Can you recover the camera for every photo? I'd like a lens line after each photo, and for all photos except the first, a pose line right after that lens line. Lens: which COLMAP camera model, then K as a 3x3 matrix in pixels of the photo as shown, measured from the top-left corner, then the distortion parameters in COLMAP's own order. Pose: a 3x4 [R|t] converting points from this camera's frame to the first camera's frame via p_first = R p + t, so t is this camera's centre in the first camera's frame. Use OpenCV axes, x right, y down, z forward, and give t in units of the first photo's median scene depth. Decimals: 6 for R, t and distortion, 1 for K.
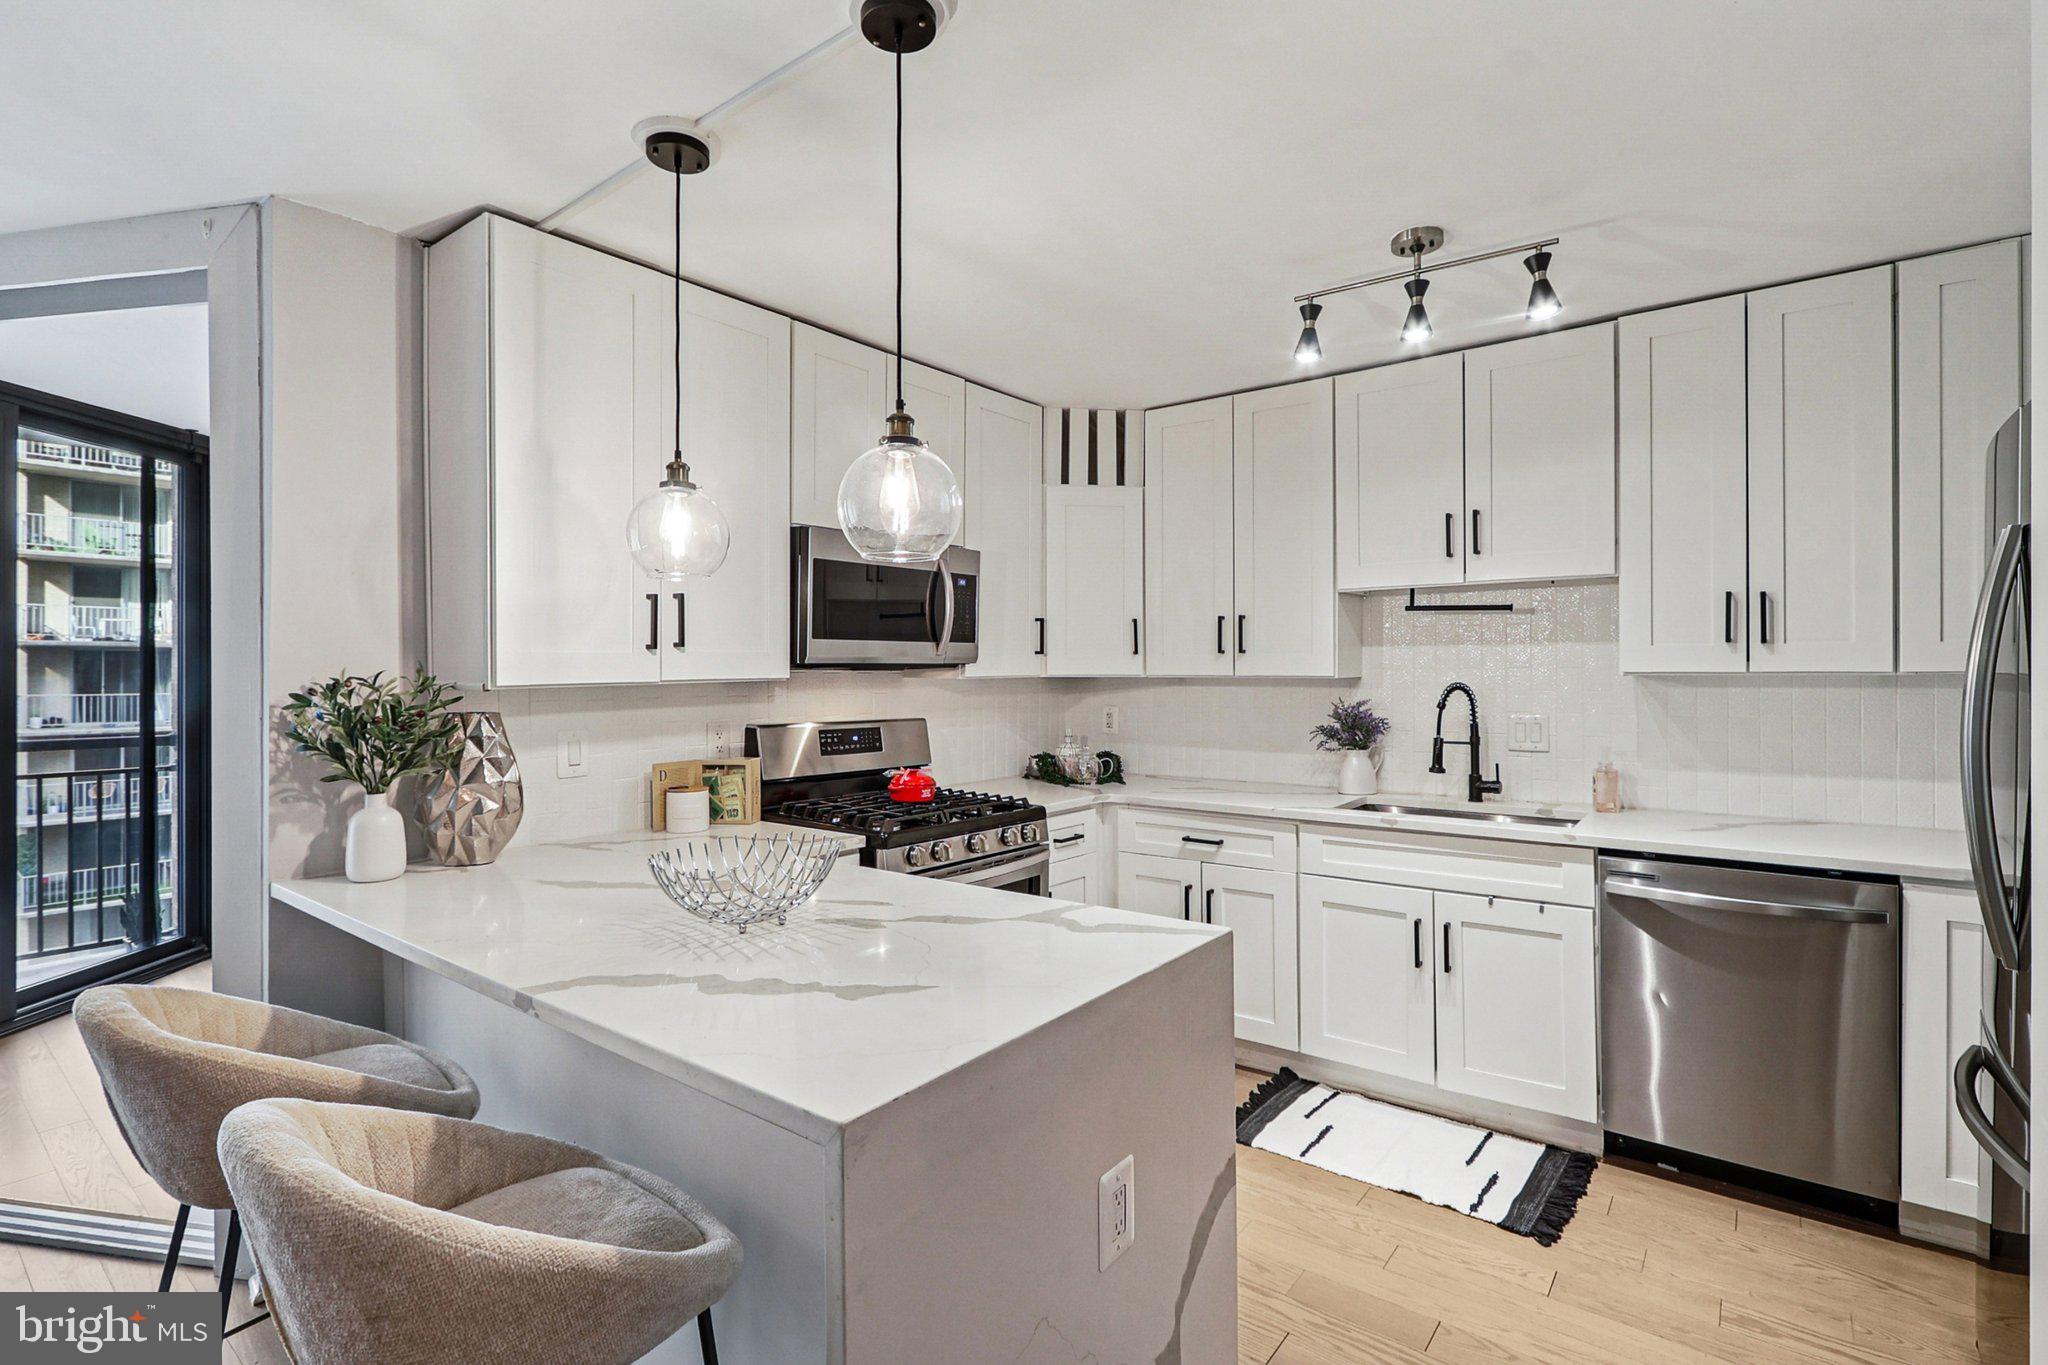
lens RADIAL K [[963.6, 0, 1021.6], [0, 963.6, 679.5], [0, 0, 1]] dist [0.005723, -0.000490]
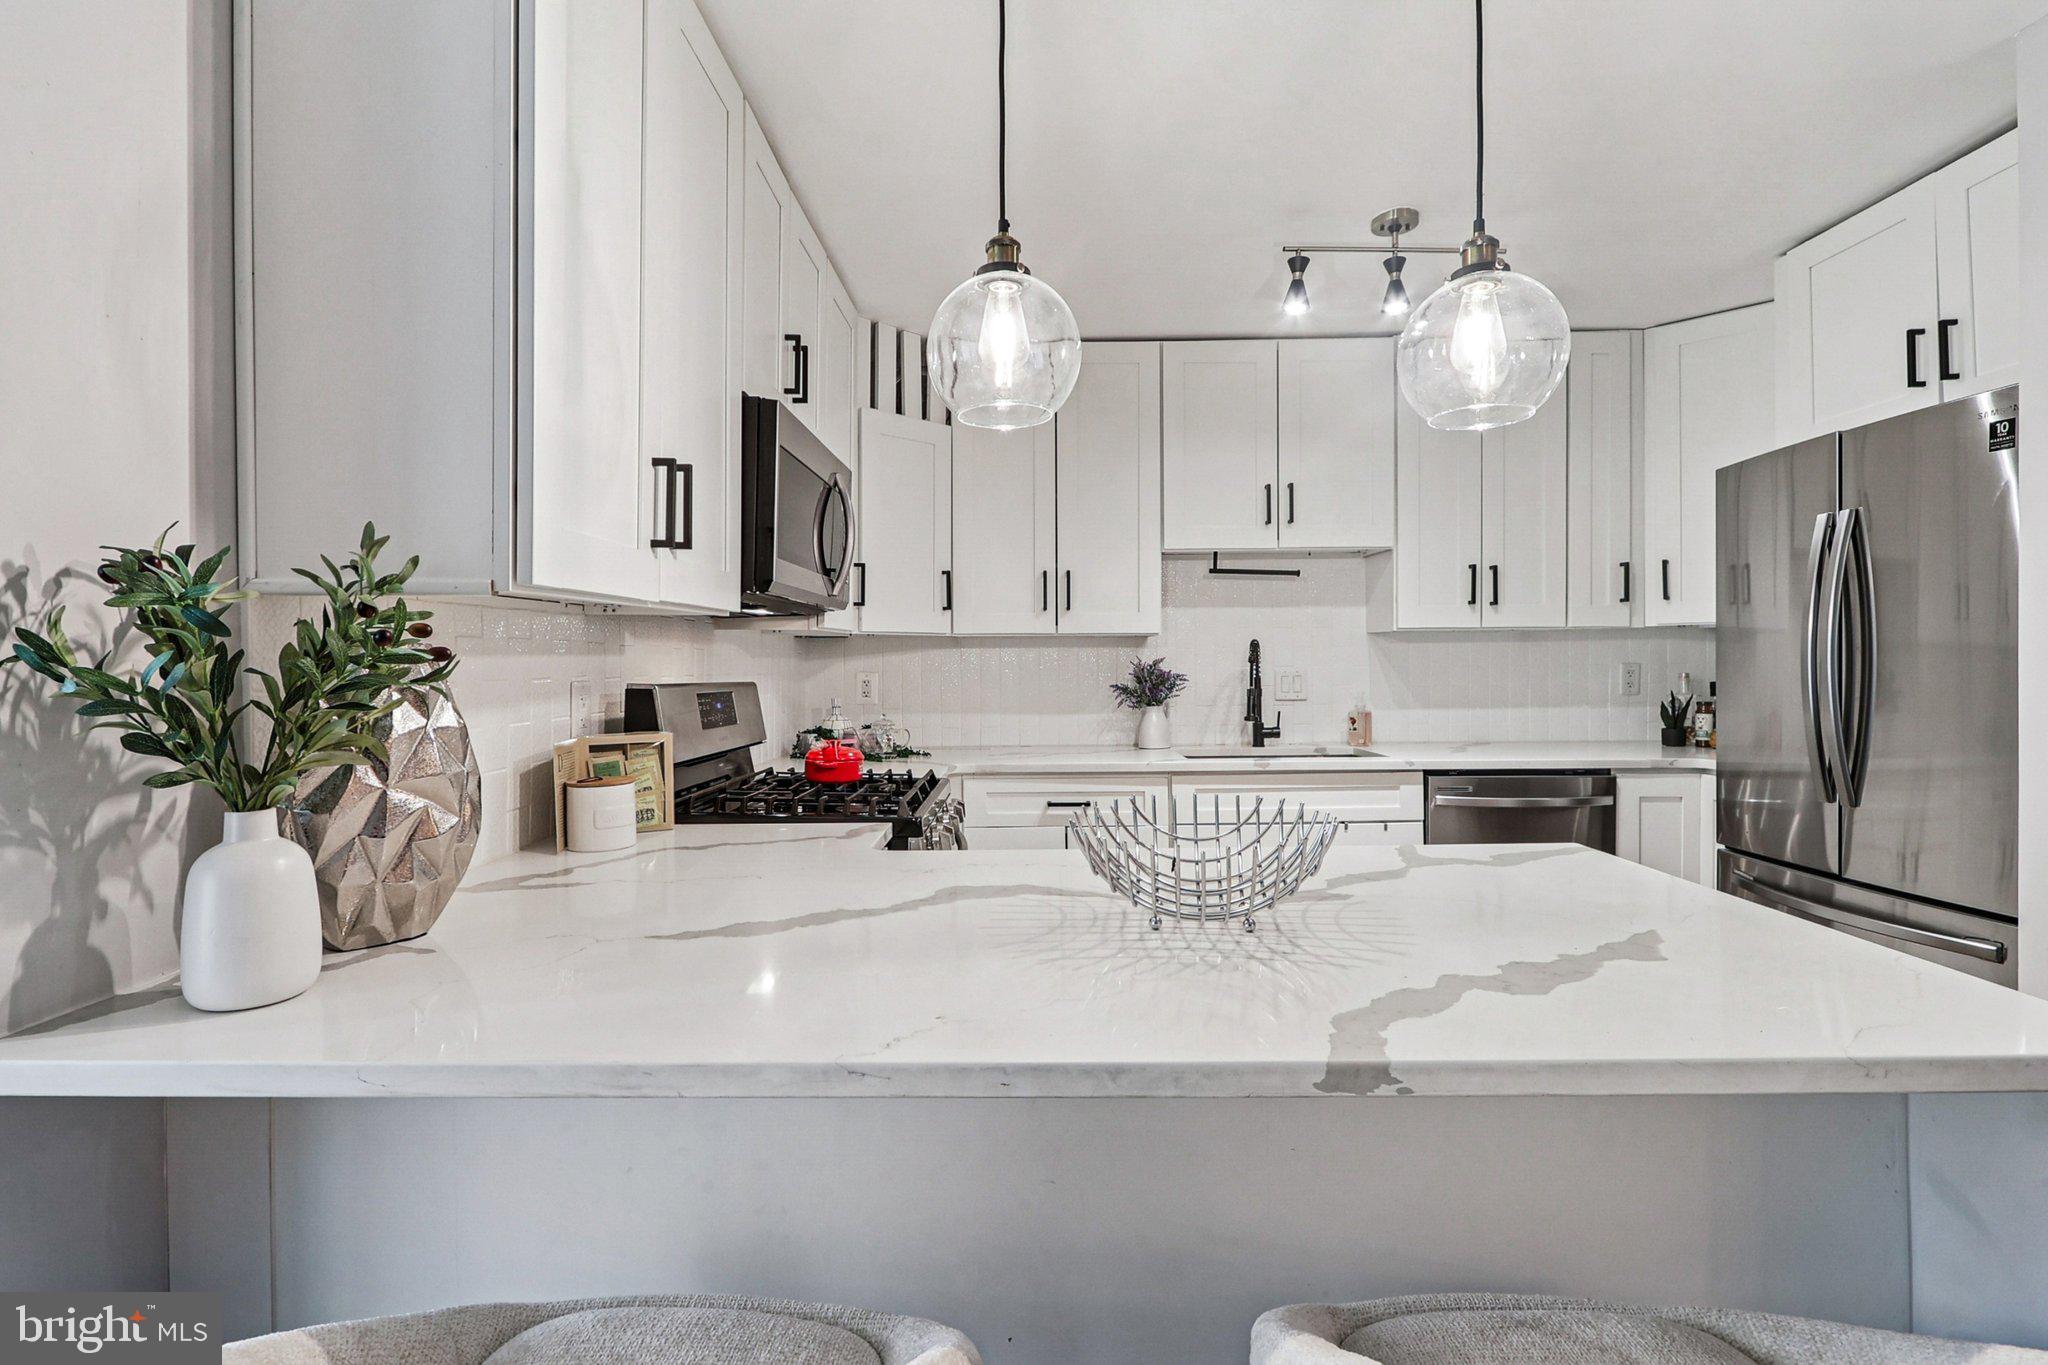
lens RADIAL K [[963.6, 0, 1024.2], [0, 963.6, 671.2], [0, 0, 1]] dist [0.005723, -0.000490]
pose [[0.799485, -0.008063, 0.600632, -0.467935], [0.010767, 0.999942, -0.000909, 0.041469], [-0.600589, 0.007193, 0.799525, 0.302572]]
